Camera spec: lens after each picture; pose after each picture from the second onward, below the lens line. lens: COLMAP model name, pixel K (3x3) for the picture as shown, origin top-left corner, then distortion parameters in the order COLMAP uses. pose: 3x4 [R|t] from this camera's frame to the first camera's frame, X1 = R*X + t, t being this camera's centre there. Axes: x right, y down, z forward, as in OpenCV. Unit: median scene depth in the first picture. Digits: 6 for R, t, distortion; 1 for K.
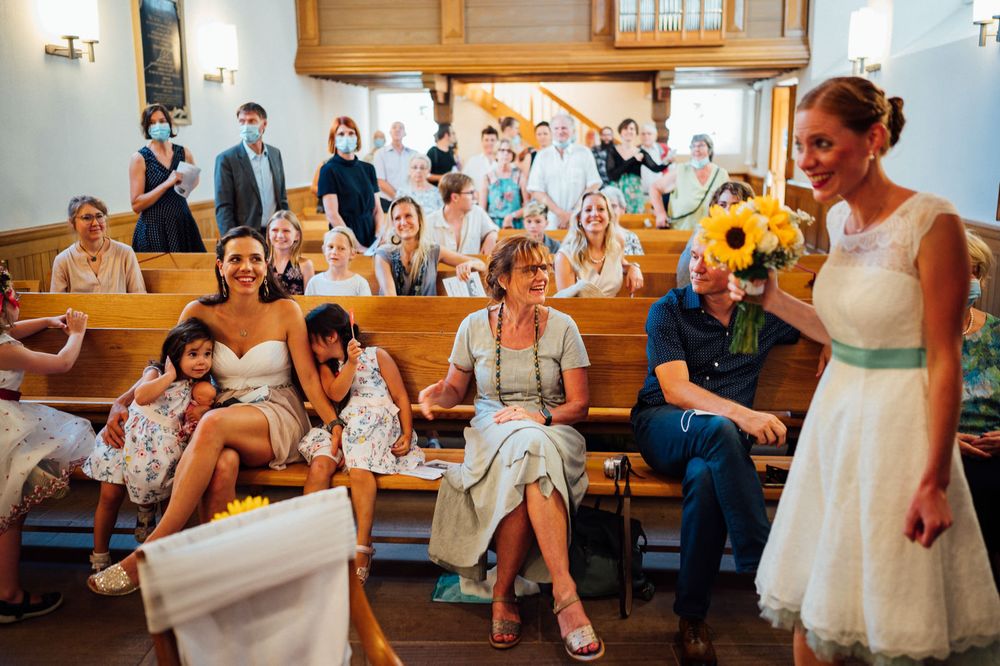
lens RADIAL K [[995.4, 0, 500.0], [0, 995.4, 333.0], [0, 0, 1]] dist [-0.010166, -0.008644]
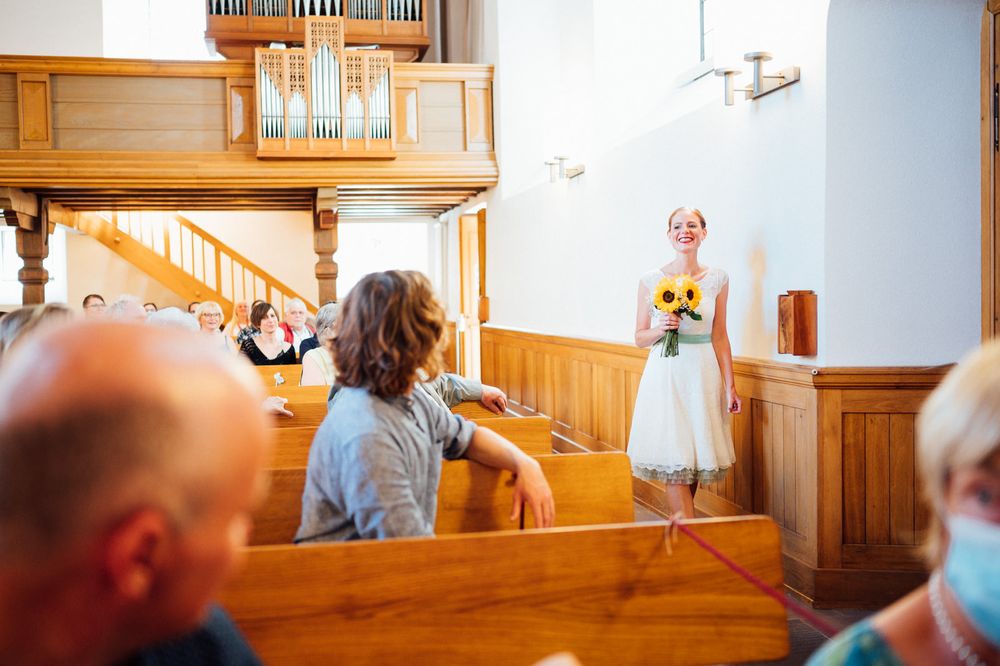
lens RADIAL K [[1036.8, 0, 500.0], [0, 1036.8, 333.0], [0, 0, 1]] dist [-0.001667, 0.000877]
pose [[0.958670, -0.021349, 0.283719, 0.063325], [0.066265, 0.986512, -0.149675, -0.017414], [-0.276697, 0.162290, 0.947154, 0.197053]]
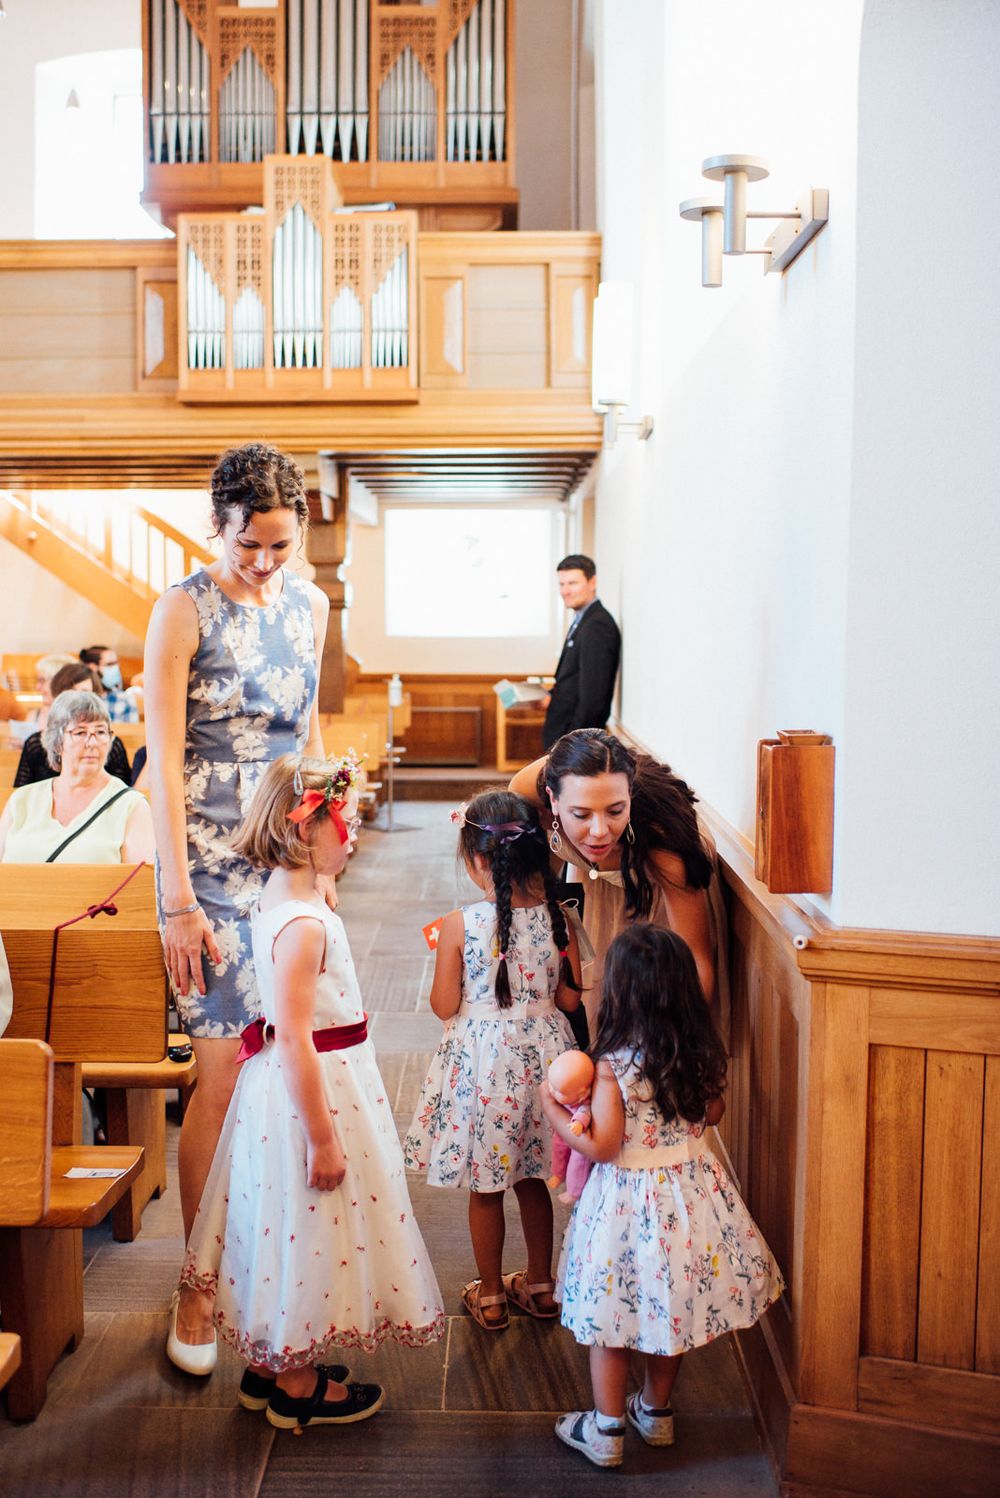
lens RADIAL K [[1601.6, 0, 500.0], [0, 1601.6, 749.0], [0, 0, 1]] dist [-0.111806, 0.186909]
pose [[0.995732, 0.000737, 0.092293, 0.190280], [0.009176, 0.994224, -0.106933, -0.049792], [-0.091839, 0.107323, 0.989973, 0.278705]]
